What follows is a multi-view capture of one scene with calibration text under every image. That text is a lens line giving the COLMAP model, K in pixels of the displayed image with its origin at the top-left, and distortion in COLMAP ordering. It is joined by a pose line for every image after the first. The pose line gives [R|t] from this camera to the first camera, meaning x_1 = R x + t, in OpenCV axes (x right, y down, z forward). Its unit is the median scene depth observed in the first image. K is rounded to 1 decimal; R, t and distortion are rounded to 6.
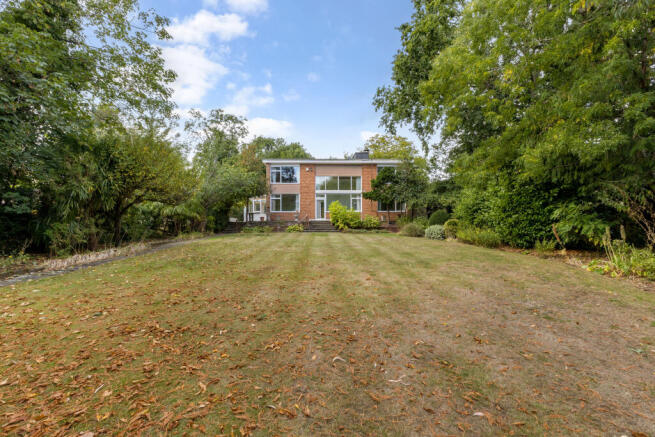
lens RADIAL K [[284.4, 0, 330.6], [0, 284.4, 218.5], [0, 0, 1]] dist [0.000005, 0.000064]
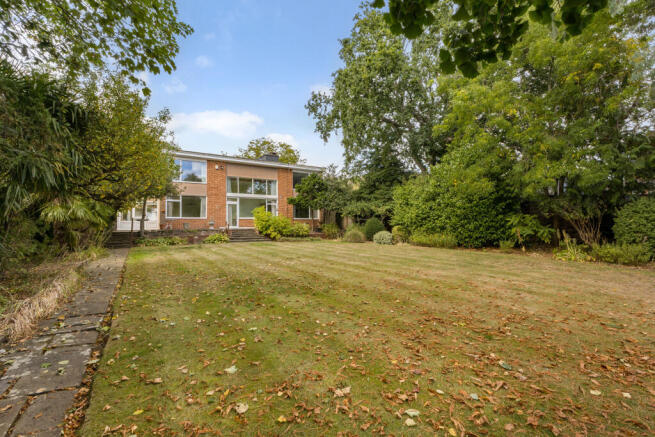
lens RADIAL K [[284.4, 0, 328.2], [0, 284.4, 218.0], [0, 0, 1]] dist [0.000005, 0.000064]
pose [[0.842147, 0.007472, 0.539196, -0.255737], [0.006785, 0.999678, -0.024451, -0.001650], [-0.539205, 0.024250, 0.841825, 0.126511]]
